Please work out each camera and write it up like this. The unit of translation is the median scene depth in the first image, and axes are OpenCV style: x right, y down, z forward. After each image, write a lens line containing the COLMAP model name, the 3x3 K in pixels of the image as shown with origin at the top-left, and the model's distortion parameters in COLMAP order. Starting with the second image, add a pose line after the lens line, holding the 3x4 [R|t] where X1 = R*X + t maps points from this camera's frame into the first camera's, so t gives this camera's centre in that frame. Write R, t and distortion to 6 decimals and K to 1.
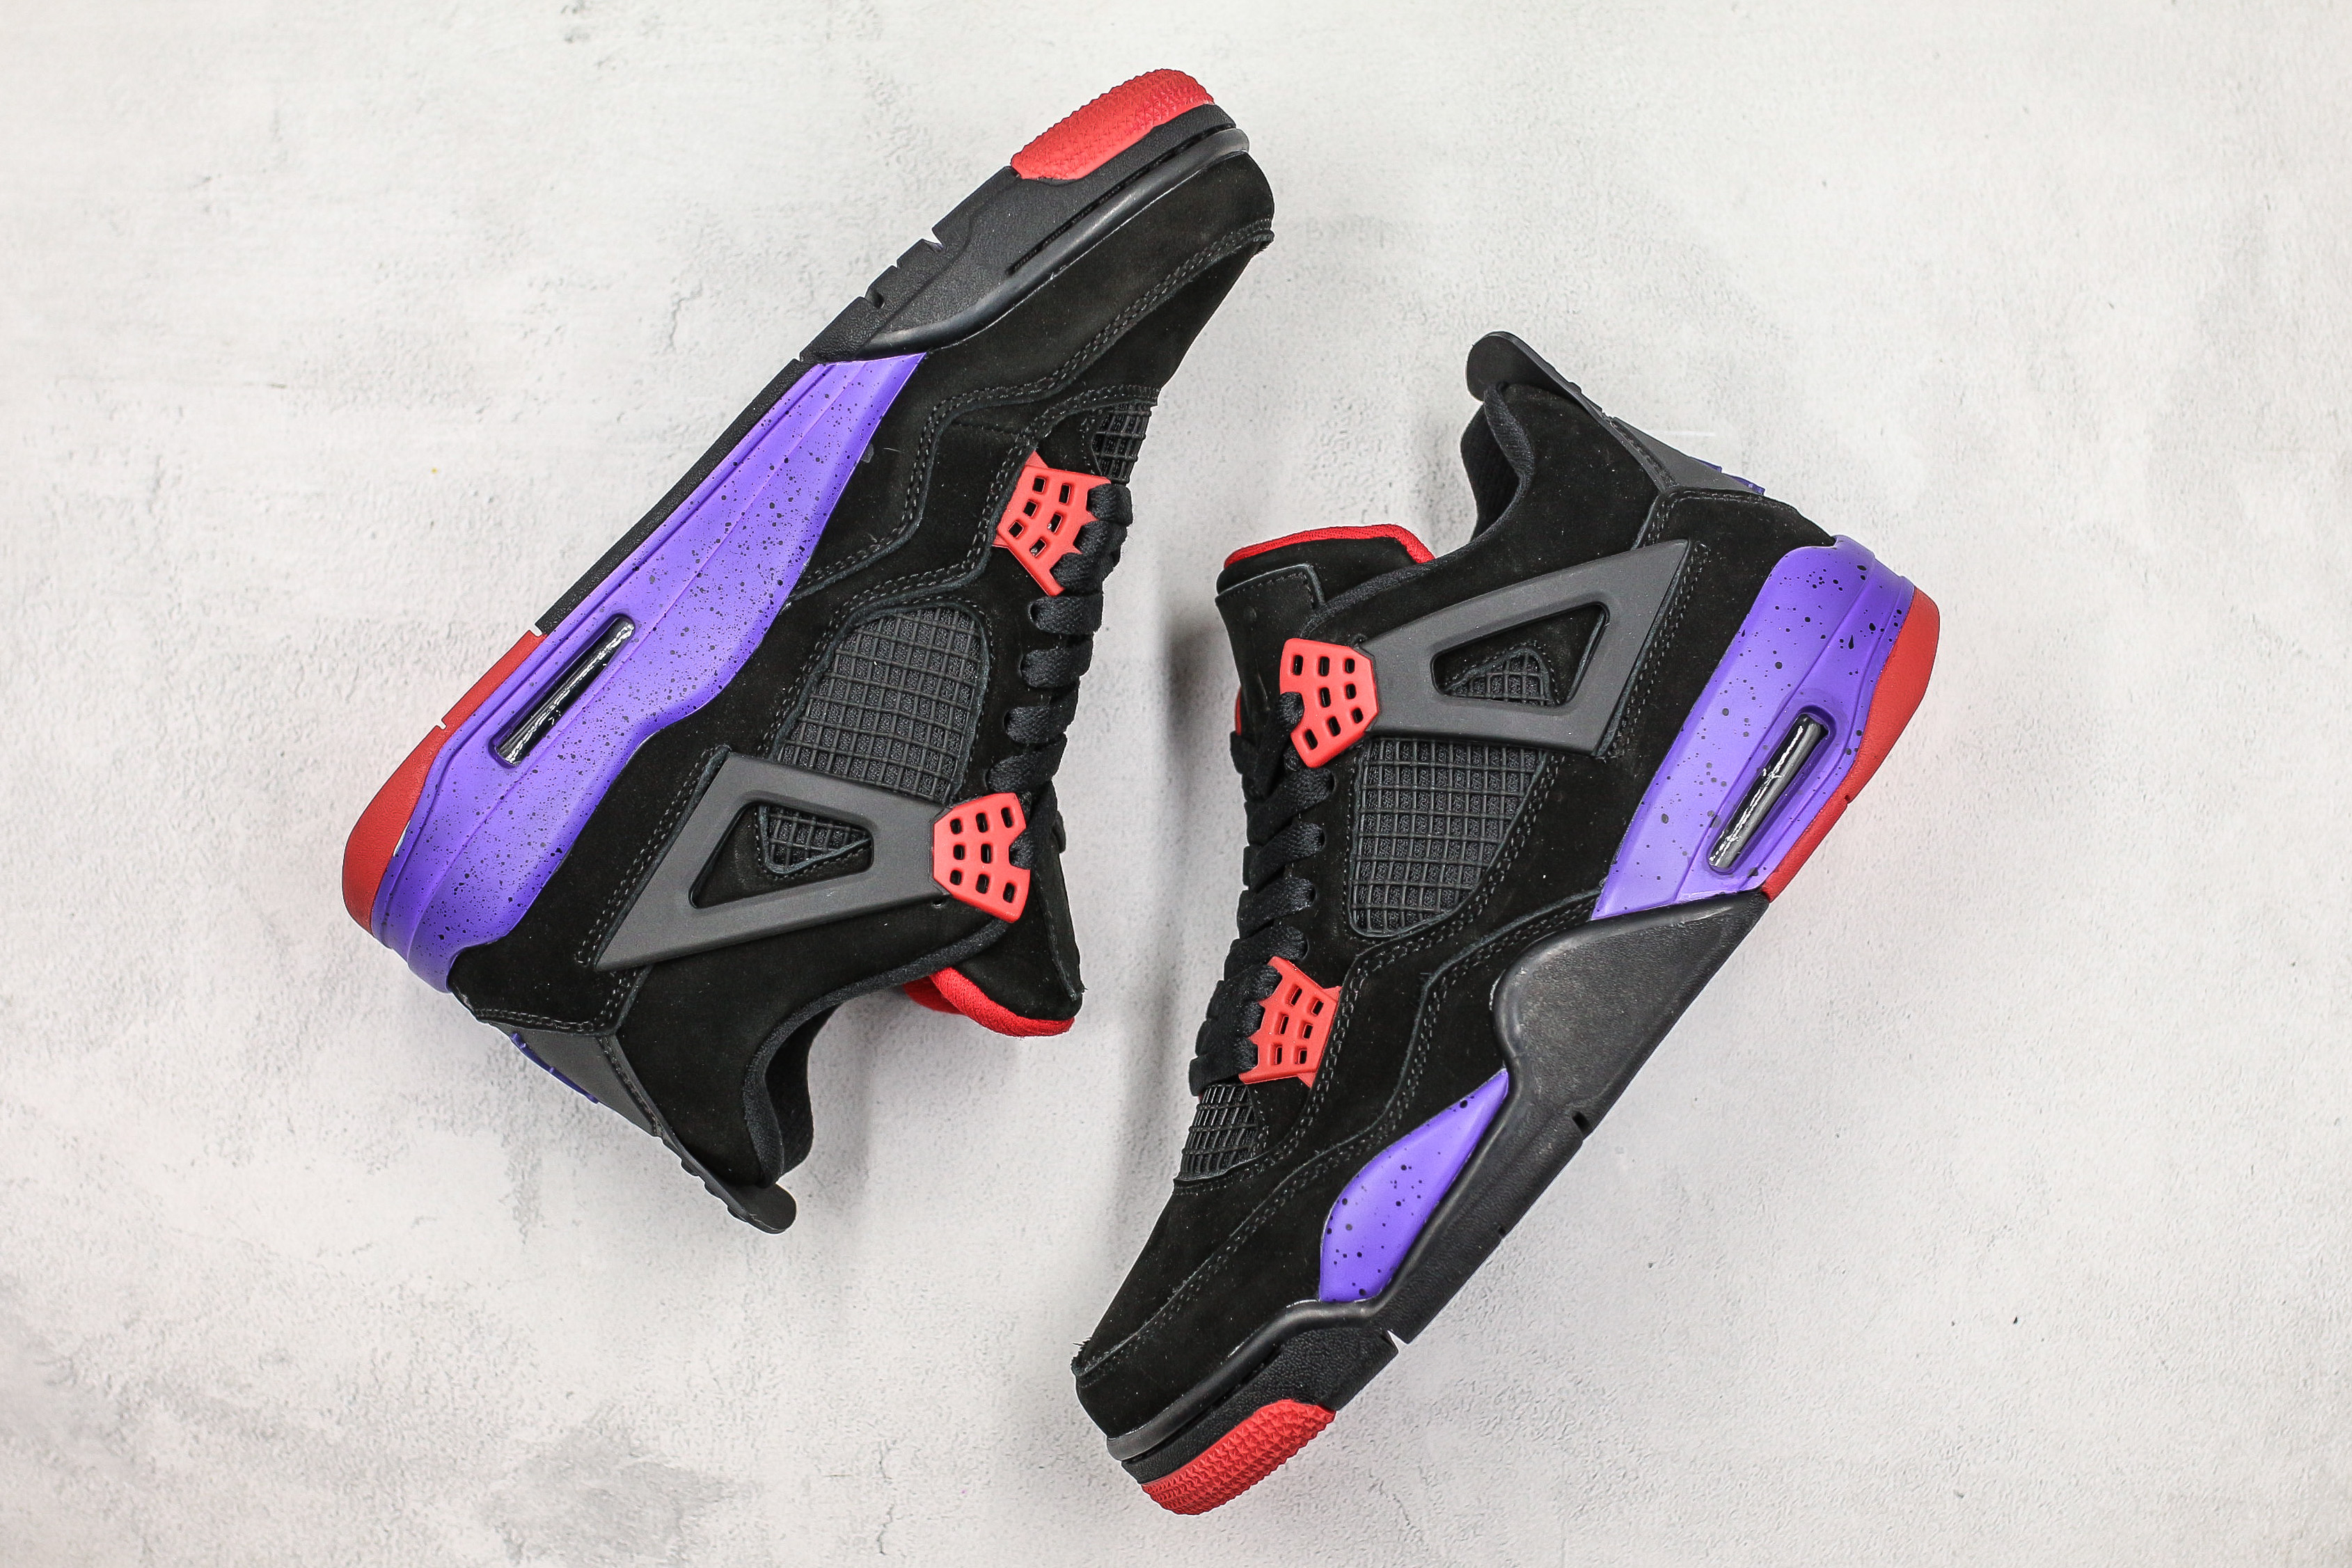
lens RADIAL K [[4182.7, 0, 1176.0], [0, 4182.7, 784.0], [0, 0, 1]] dist [0.061031, -1.397721]
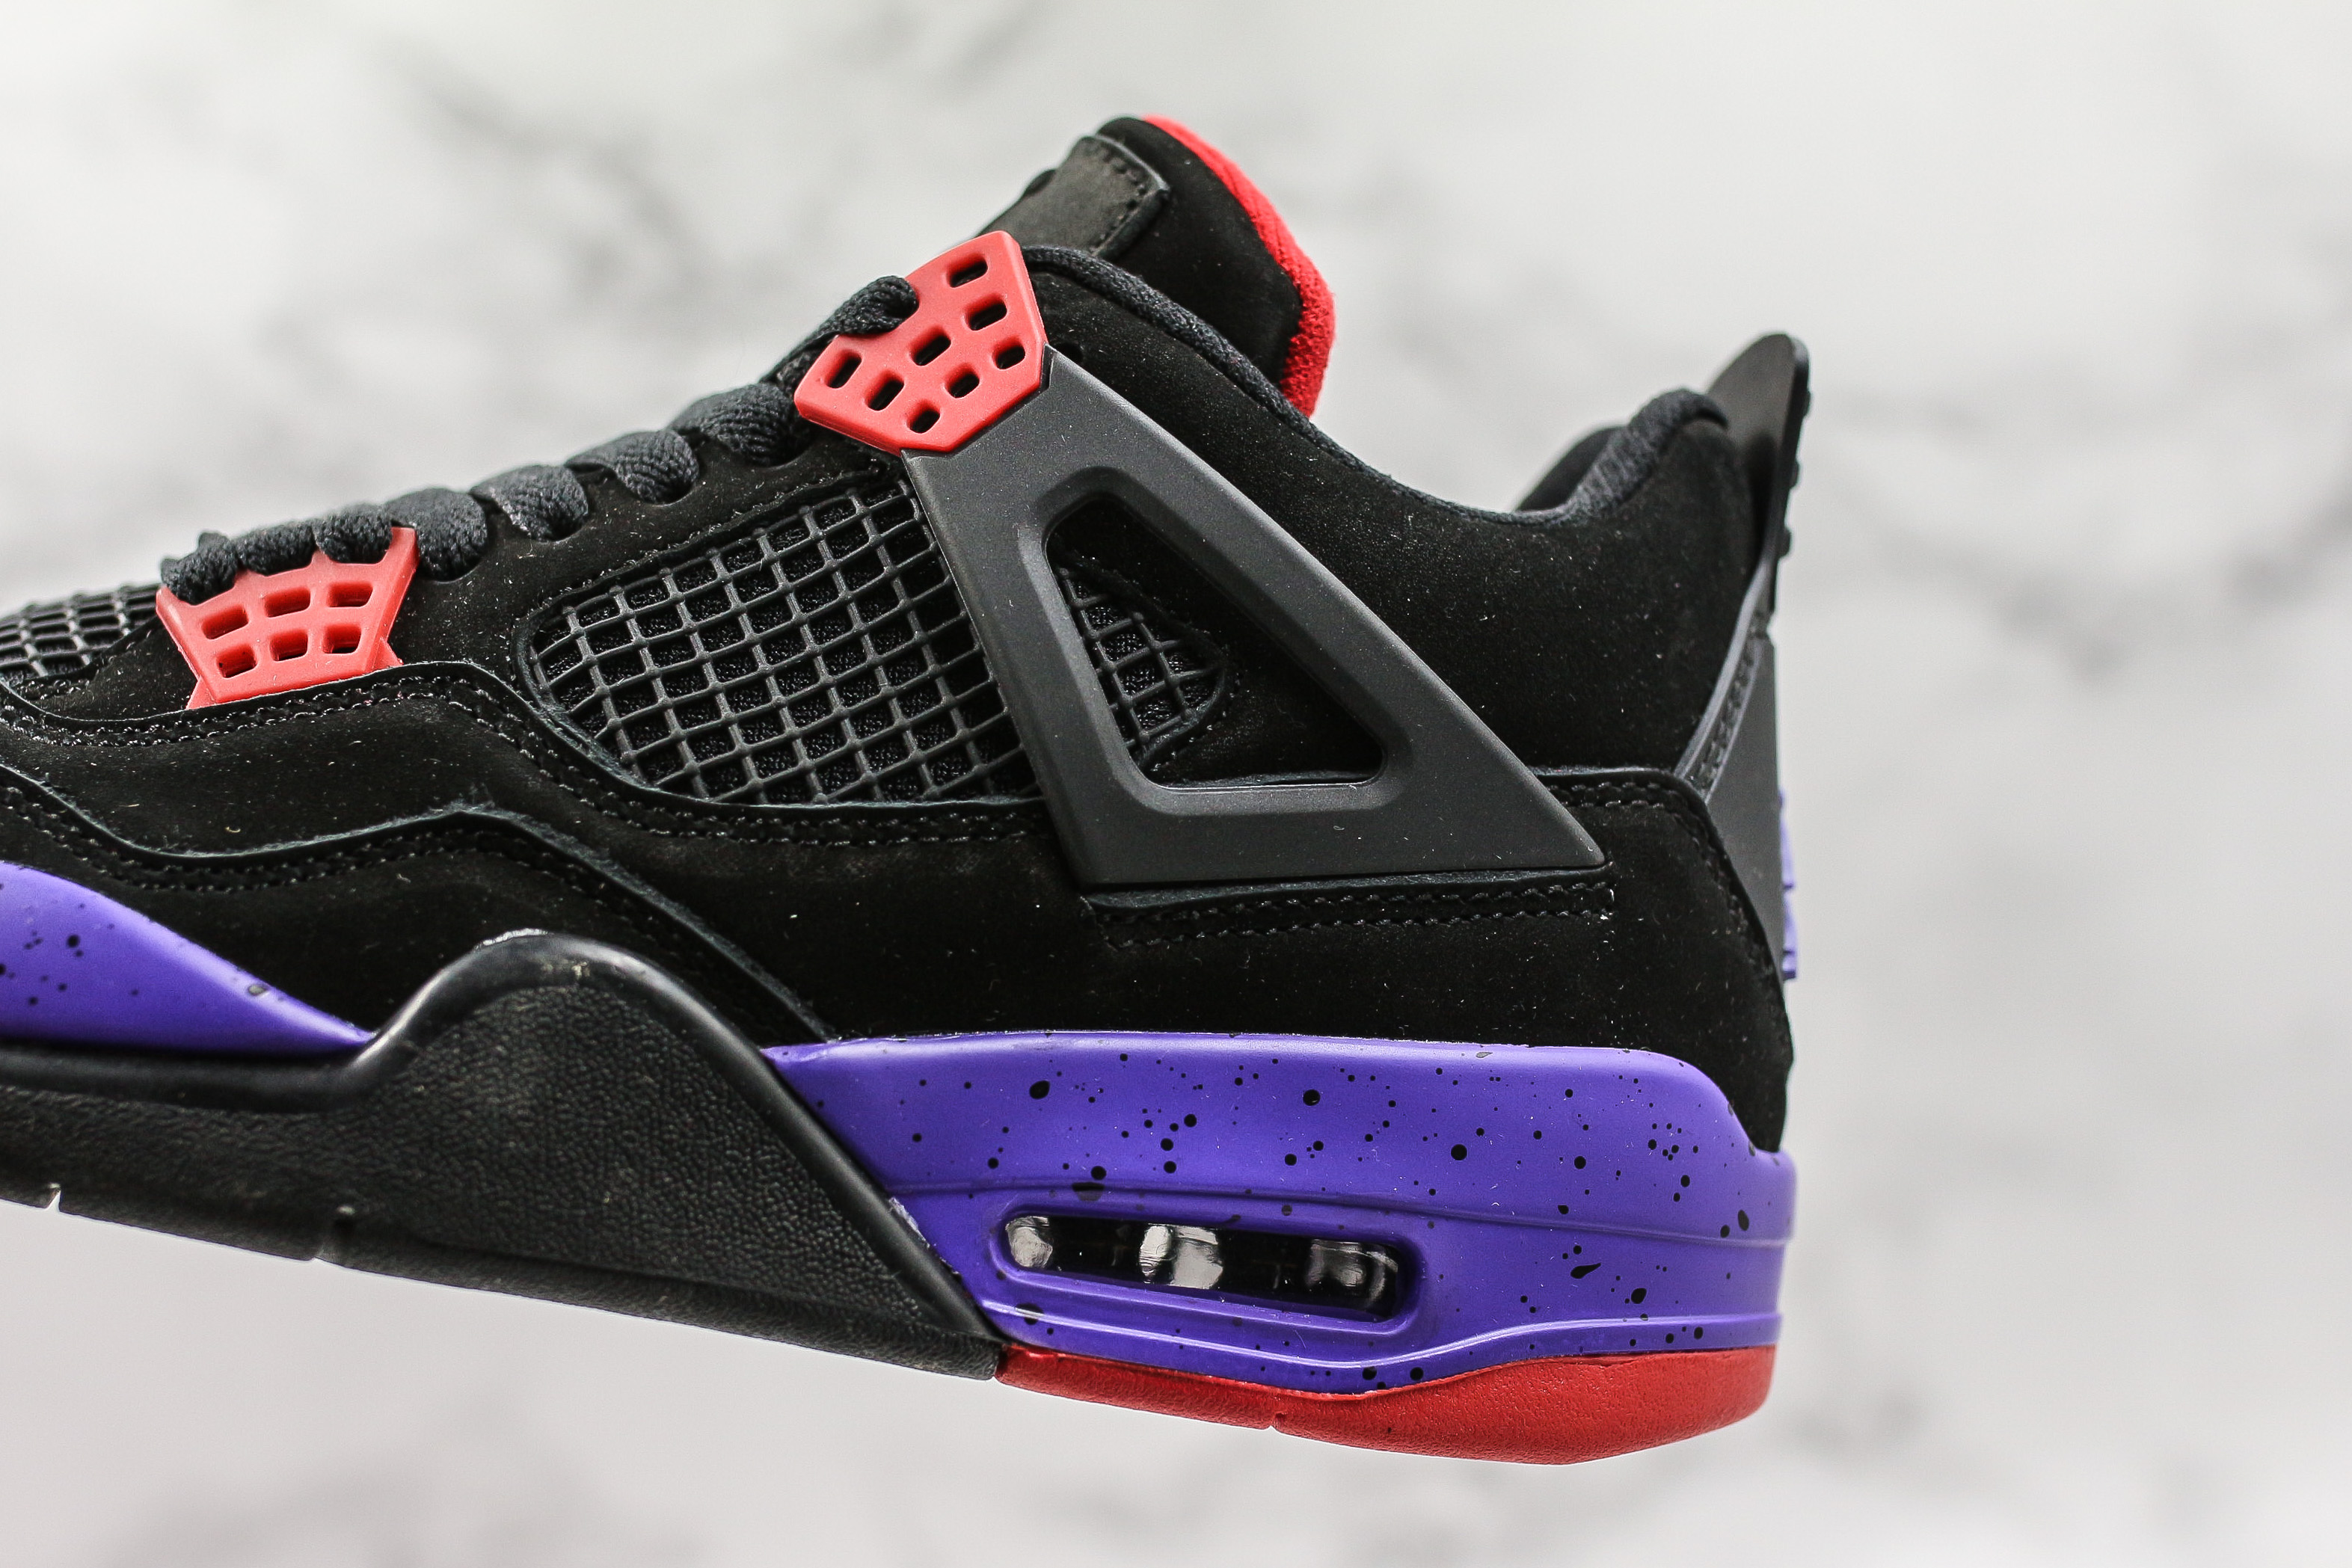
lens RADIAL K [[4182.6, 0, 1176.0], [0, 4182.6, 784.0], [0, 0, 1]] dist [0.061031, -1.397721]
pose [[0.487046, 0.868850, -0.088804, 0.135377], [-0.870663, 0.491025, 0.028980, -0.034714], [0.068784, 0.063203, 0.995627, 0.536400]]
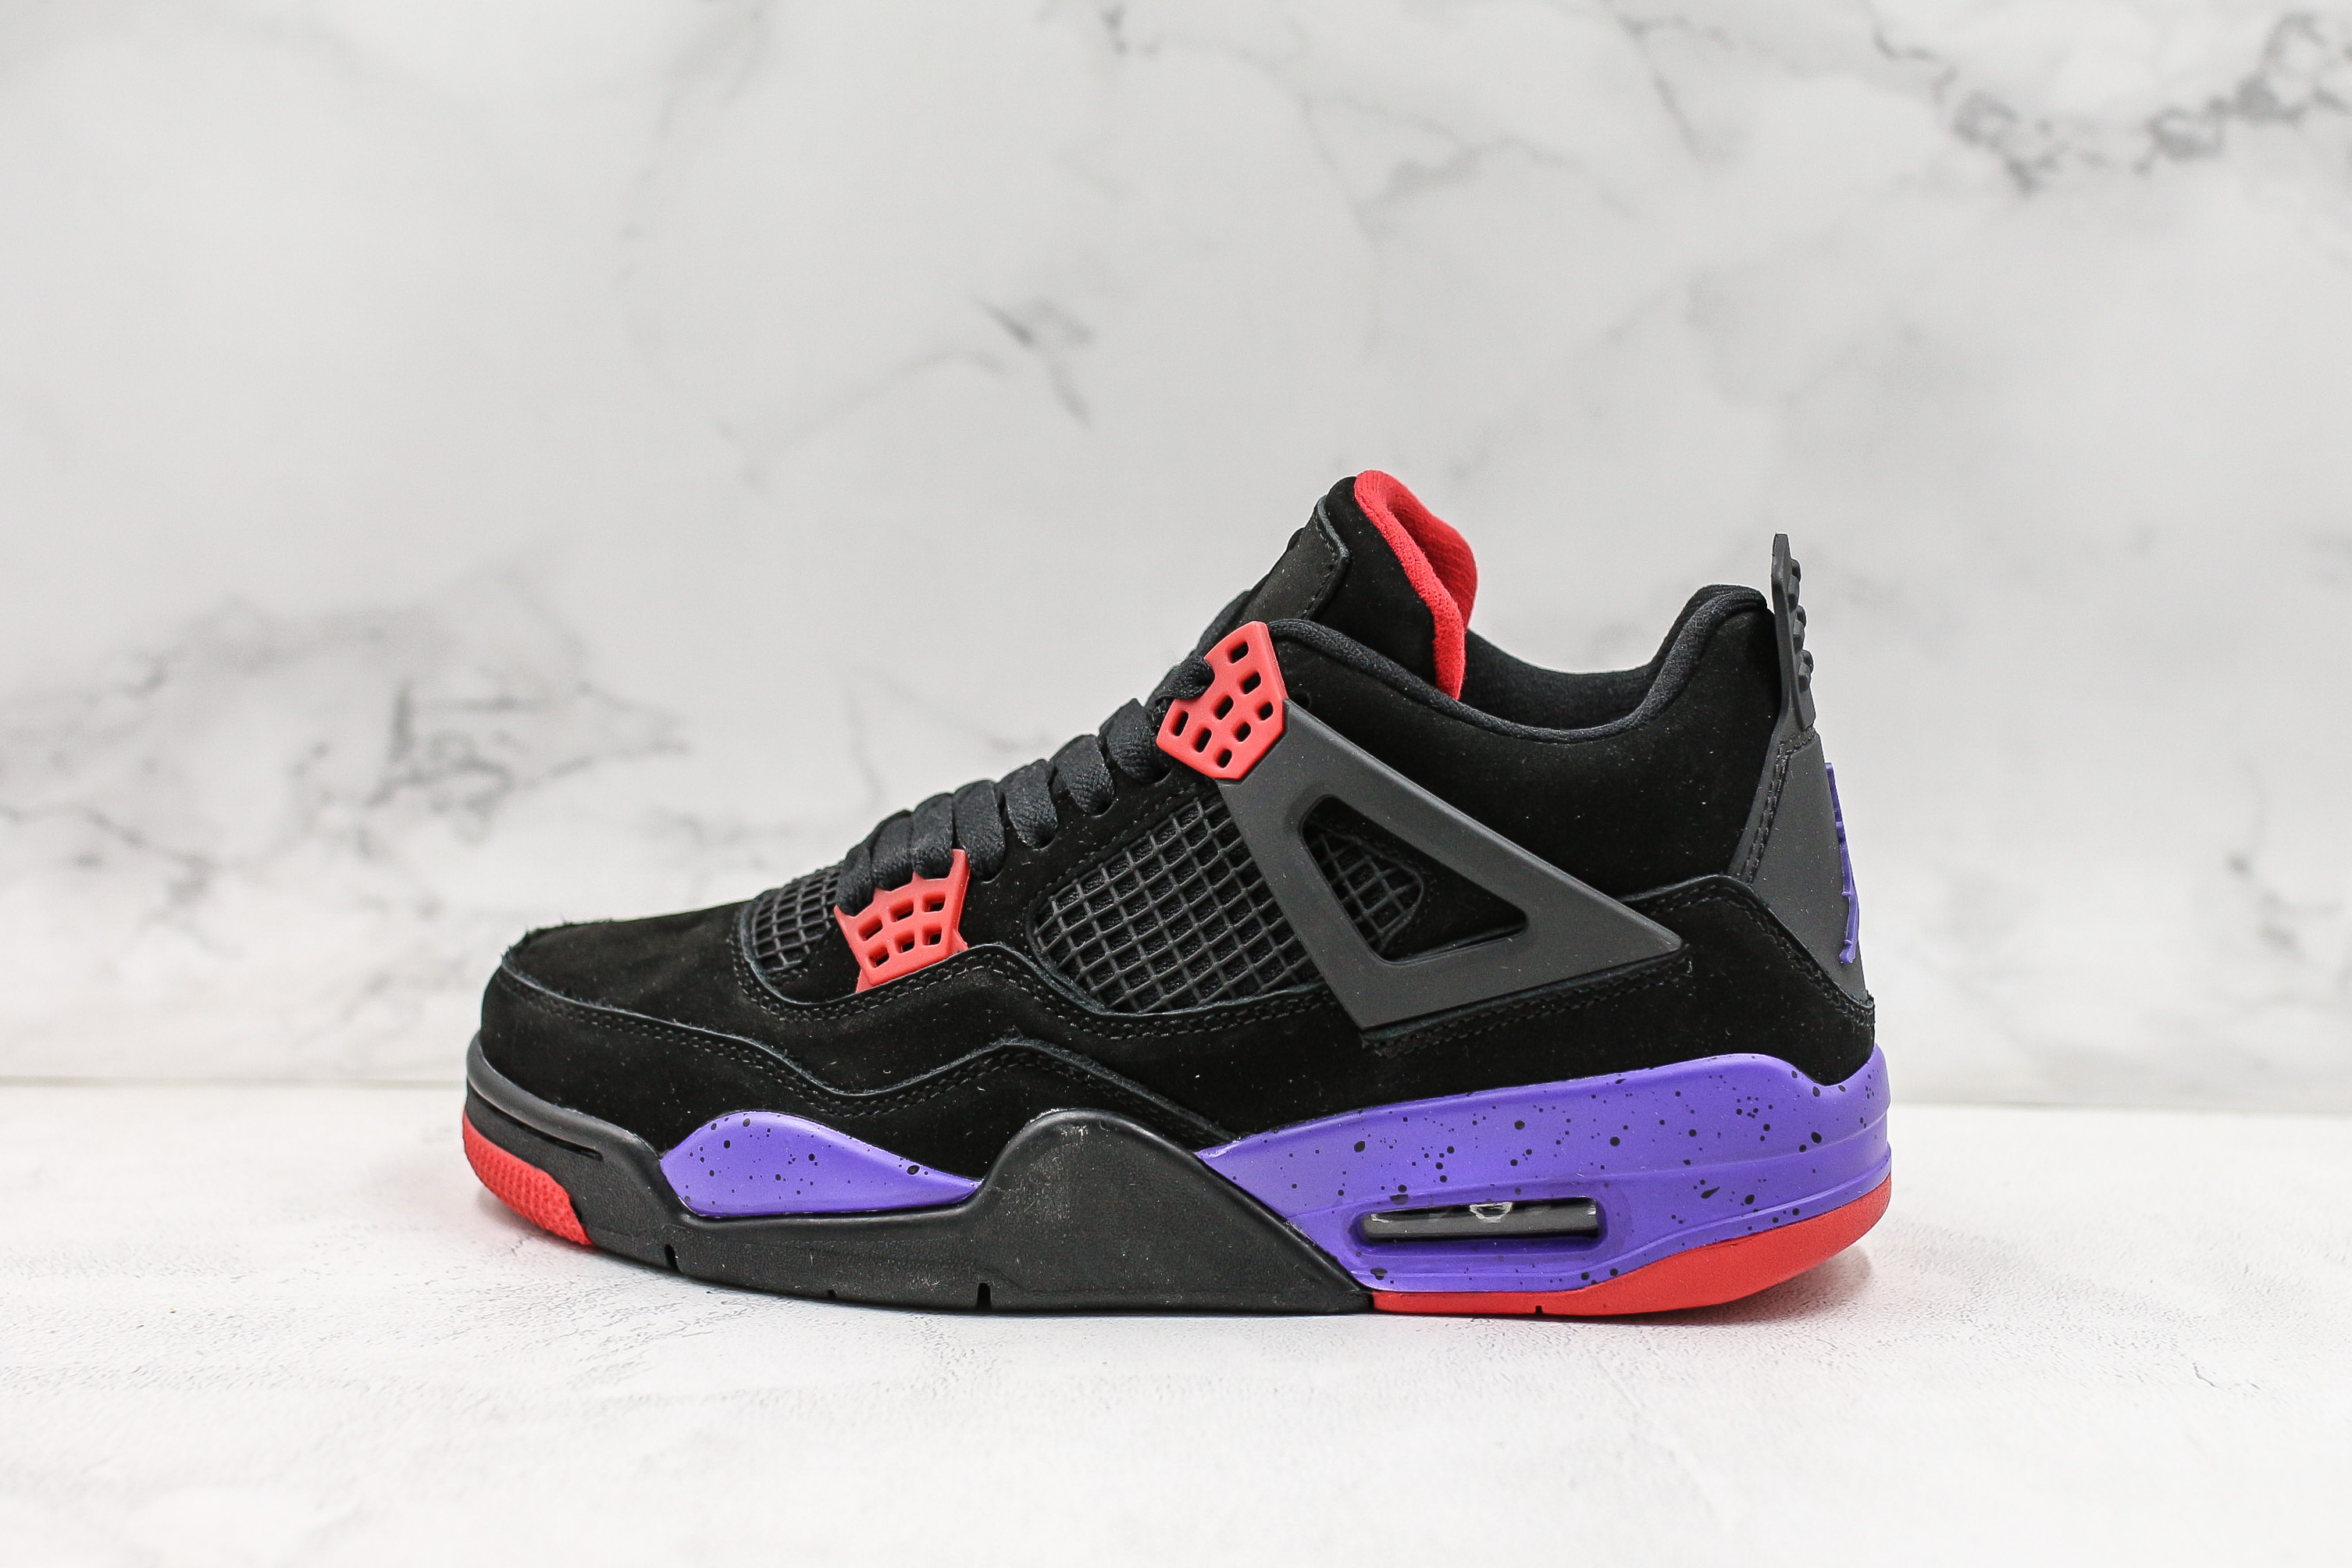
lens RADIAL K [[4183.0, 0, 1176.0], [0, 4183.0, 784.0], [0, 0, 1]] dist [0.061031, -1.397721]
pose [[0.621966, 0.779903, -0.070073, 0.096806], [-0.696339, 0.591807, 0.406049, -0.327673], [0.358149, -0.203754, 0.911161, 0.281262]]
